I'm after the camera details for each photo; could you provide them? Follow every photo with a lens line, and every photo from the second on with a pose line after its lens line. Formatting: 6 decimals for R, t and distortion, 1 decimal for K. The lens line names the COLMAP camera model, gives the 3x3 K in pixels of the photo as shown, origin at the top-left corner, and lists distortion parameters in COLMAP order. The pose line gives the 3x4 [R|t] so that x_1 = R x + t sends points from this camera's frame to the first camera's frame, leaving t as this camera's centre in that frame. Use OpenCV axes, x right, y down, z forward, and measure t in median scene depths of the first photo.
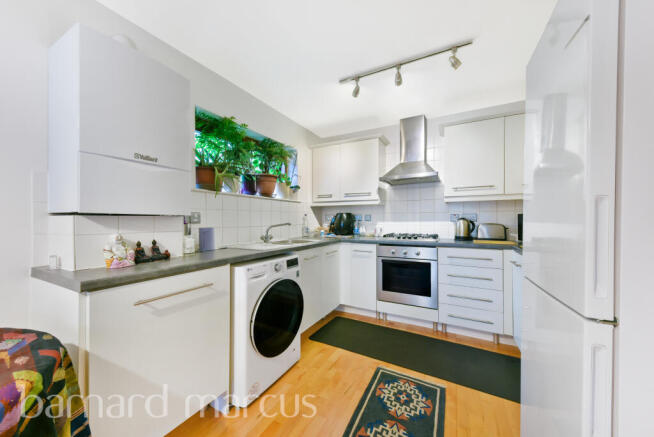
lens RADIAL K [[240.7, 0, 326.2], [0, 240.7, 220.5], [0, 0, 1]] dist [0.017355, 0.000182]
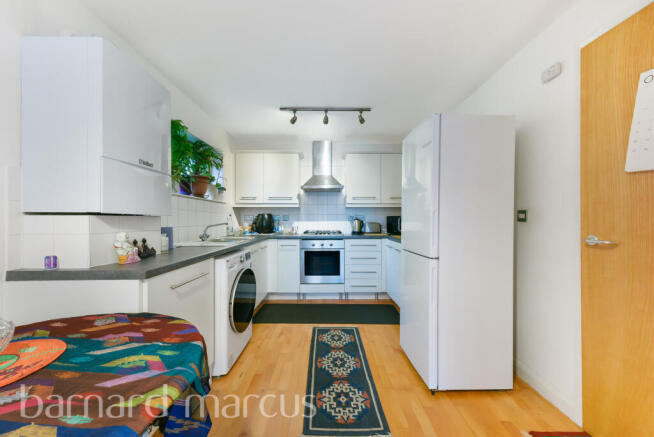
lens RADIAL K [[240.7, 0, 327.7], [0, 240.7, 220.9], [0, 0, 1]] dist [0.017355, 0.000182]
pose [[0.879955, -0.001203, 0.475056, -0.282394], [0.000369, 0.999998, 0.001849, 0.000618], [-0.475057, -0.001452, 0.879954, -0.186710]]
